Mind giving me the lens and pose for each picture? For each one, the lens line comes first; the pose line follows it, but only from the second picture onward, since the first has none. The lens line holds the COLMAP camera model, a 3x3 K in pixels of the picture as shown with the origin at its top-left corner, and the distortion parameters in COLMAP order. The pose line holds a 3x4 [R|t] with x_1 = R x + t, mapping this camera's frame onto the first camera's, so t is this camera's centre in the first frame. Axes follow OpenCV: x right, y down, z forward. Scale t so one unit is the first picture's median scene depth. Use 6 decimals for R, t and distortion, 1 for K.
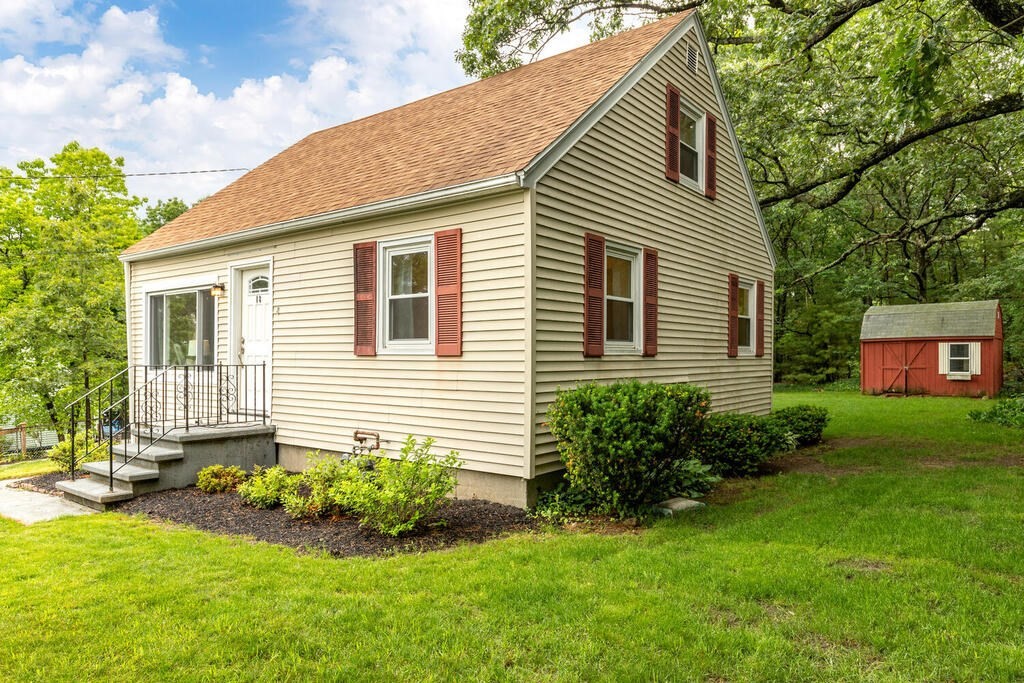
lens RADIAL K [[674.8, 0, 500.6], [0, 674.8, 354.1], [0, 0, 1]] dist [0.014751, 0.006948]
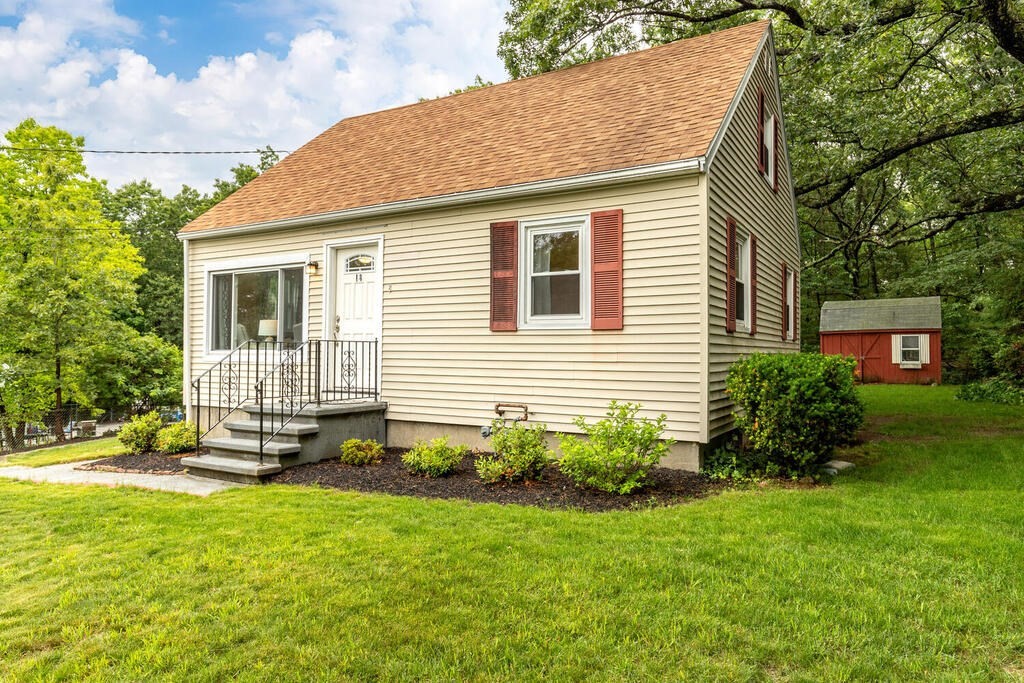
lens RADIAL K [[674.8, 0, 490.2], [0, 674.8, 334.3], [0, 0, 1]] dist [0.014751, 0.006948]
pose [[0.992988, 0.007066, 0.118001, -0.338969], [-0.004193, 0.999689, -0.024578, 0.032435], [-0.118138, 0.023911, 0.992709, -0.021684]]
